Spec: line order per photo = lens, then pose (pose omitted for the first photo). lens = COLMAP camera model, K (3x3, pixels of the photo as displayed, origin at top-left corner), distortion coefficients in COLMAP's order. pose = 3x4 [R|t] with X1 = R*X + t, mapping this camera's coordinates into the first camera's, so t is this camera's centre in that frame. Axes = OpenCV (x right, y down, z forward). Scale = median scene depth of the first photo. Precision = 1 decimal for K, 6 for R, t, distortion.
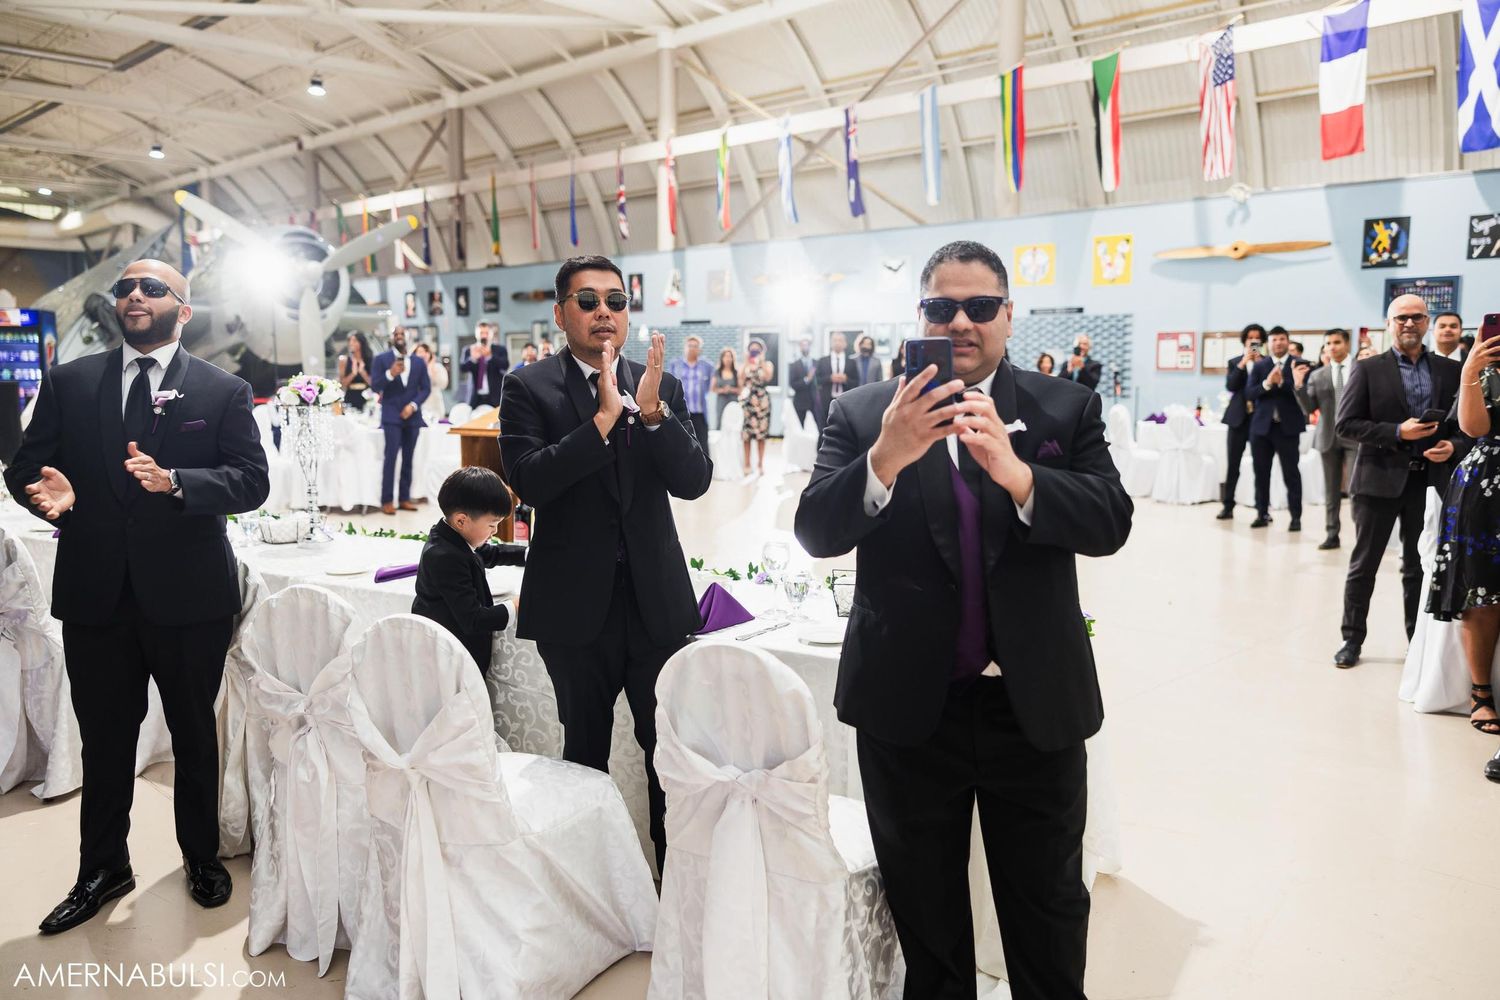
lens RADIAL K [[1175.2, 0, 745.4], [0, 1175.2, 495.5], [0, 0, 1]] dist [0.004296, 0.010482]
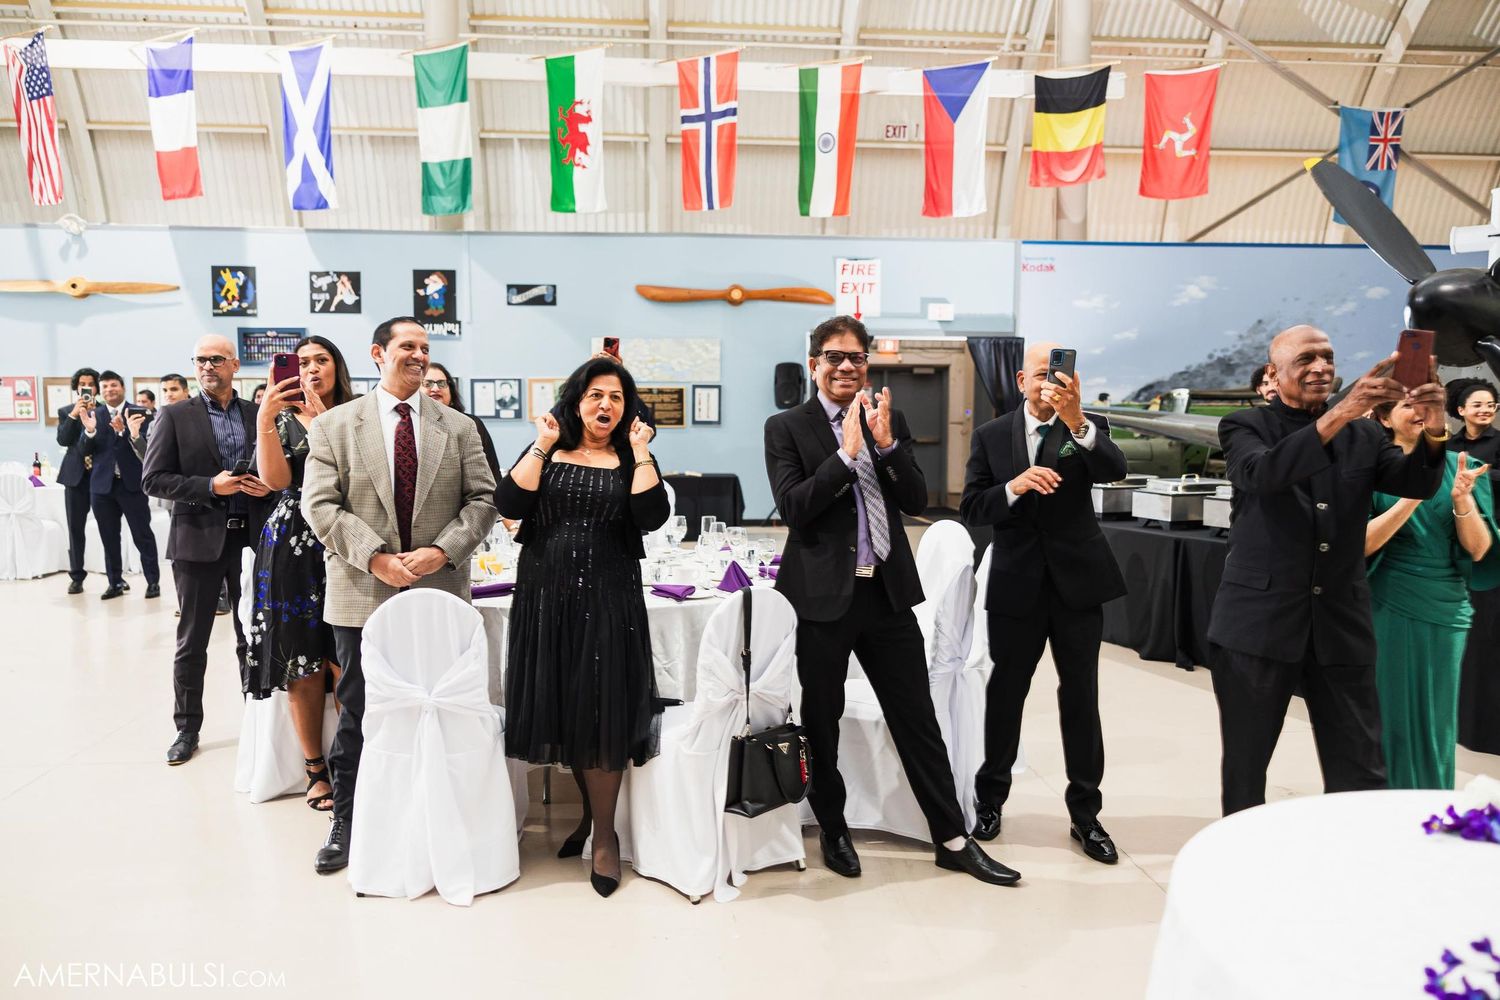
lens RADIAL K [[1175.2, 0, 756.5], [0, 1175.2, 497.2], [0, 0, 1]] dist [0.004296, 0.010482]
pose [[0.633623, -0.059728, 0.771333, 0.047987], [0.091435, 0.995809, 0.002000, -0.003940], [-0.768220, 0.069259, 0.636429, 0.045108]]
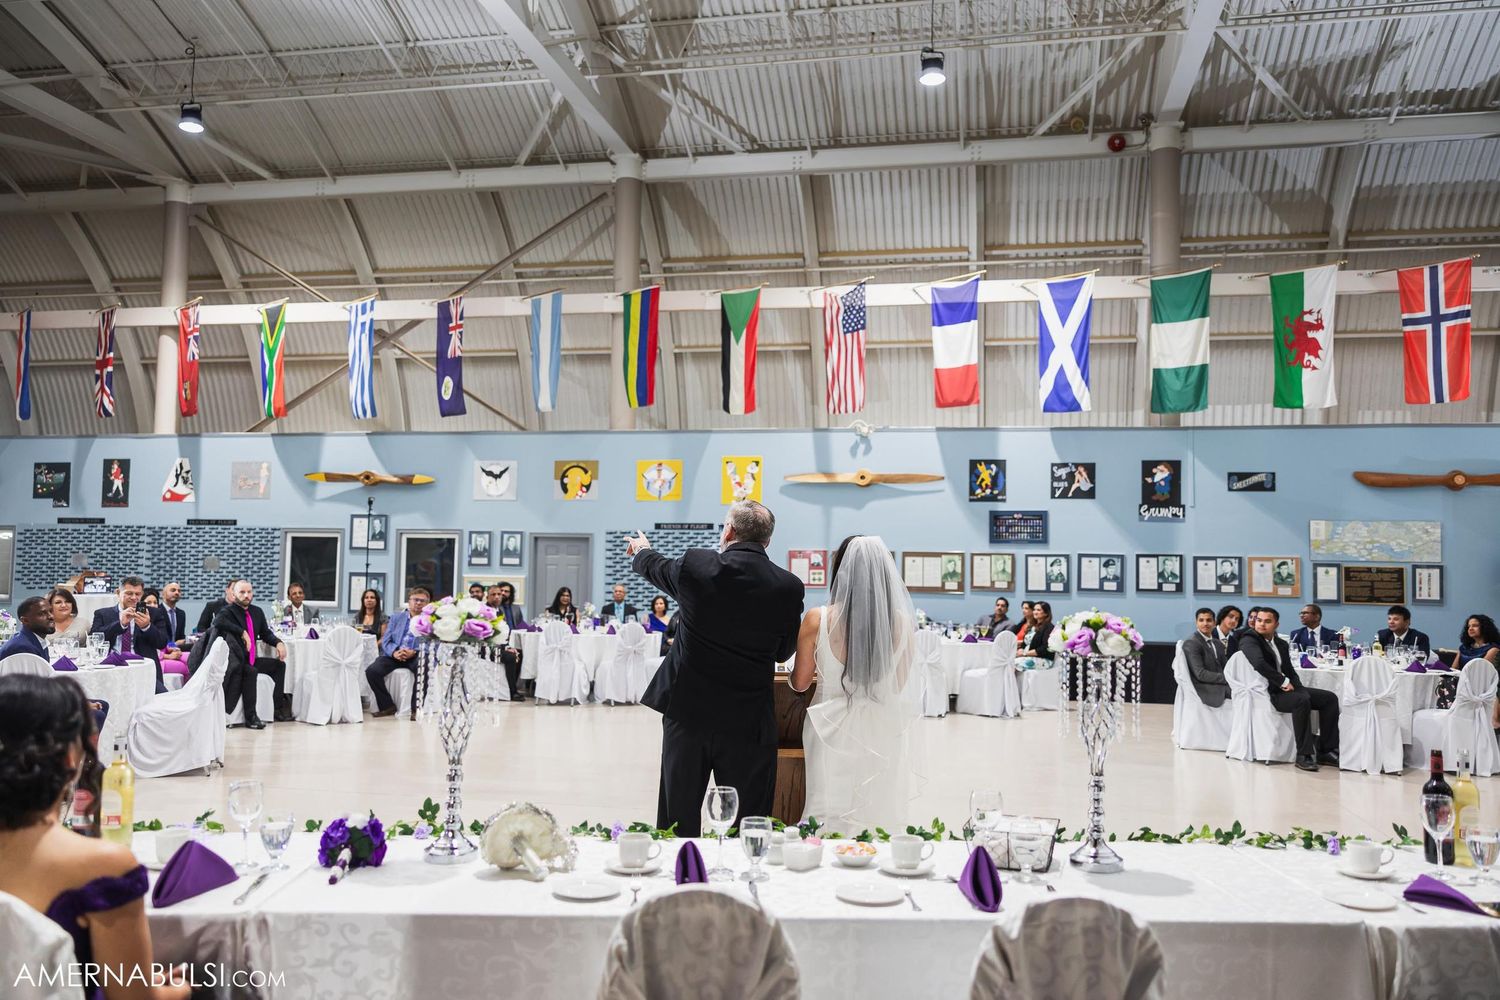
lens RADIAL K [[1175.2, 0, 761.4], [0, 1175.2, 505.2], [0, 0, 1]] dist [0.004296, 0.010482]
pose [[0.832417, 0.046570, 0.552190, -0.287764], [0.047532, 0.986790, -0.154877, -0.019484], [-0.552108, 0.155169, 0.819207, 0.168216]]
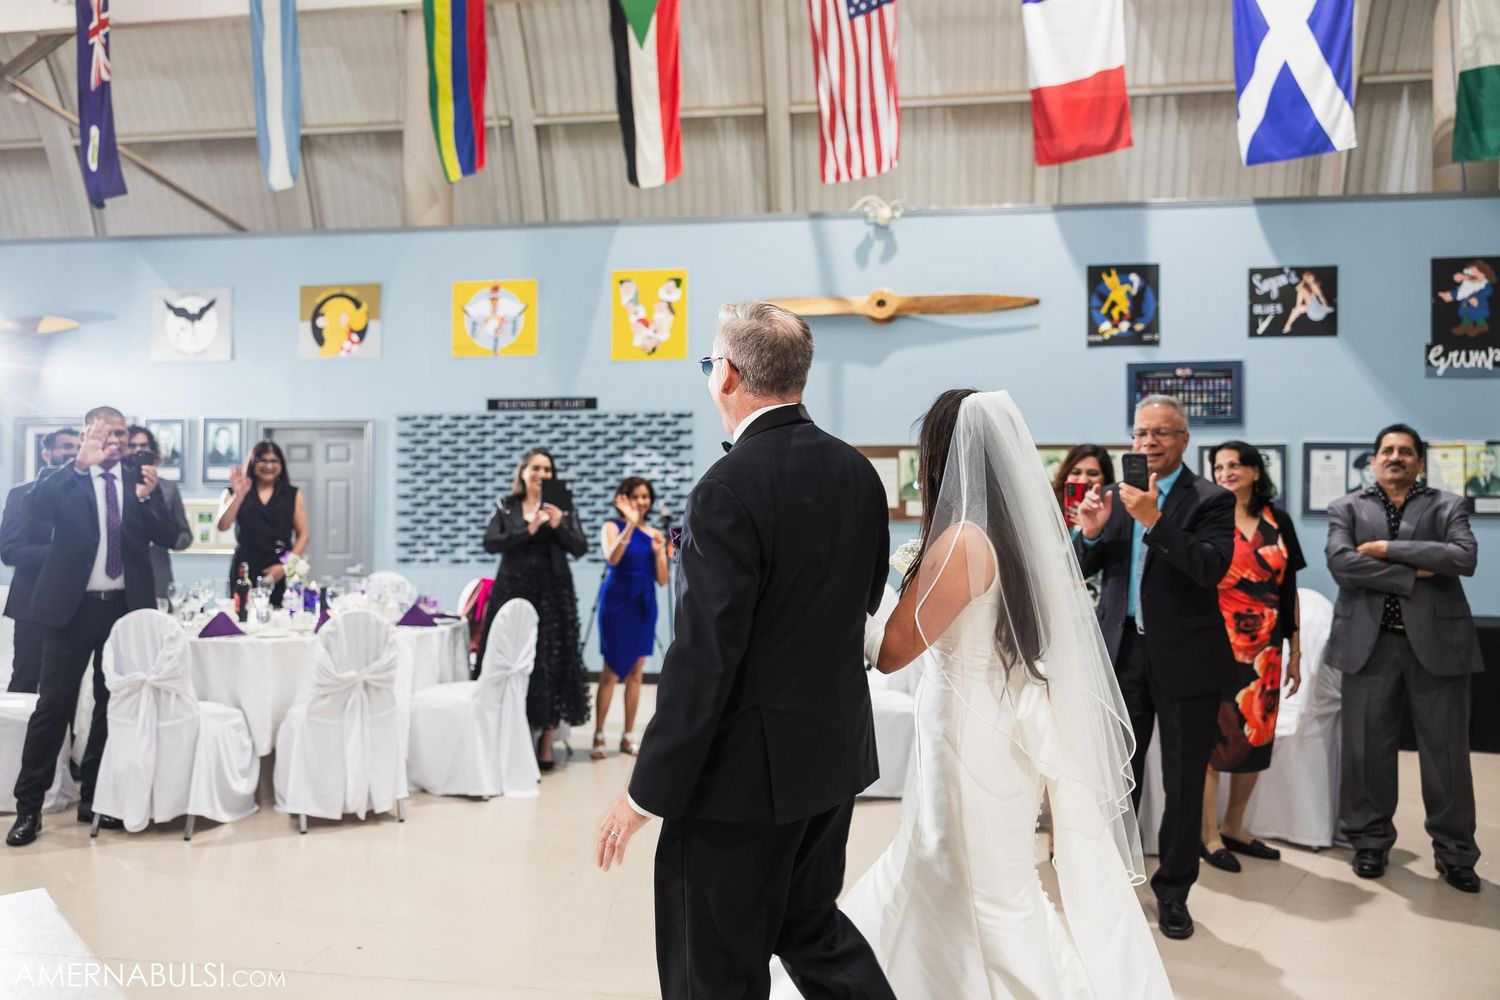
lens RADIAL K [[1175.2, 0, 735.7], [0, 1175.2, 492.6], [0, 0, 1]] dist [0.004296, 0.010482]
pose [[0.805905, 0.012088, 0.591921, 0.023340], [0.063786, 0.992199, -0.107108, -0.065624], [-0.588598, 0.124075, 0.798848, 0.640735]]
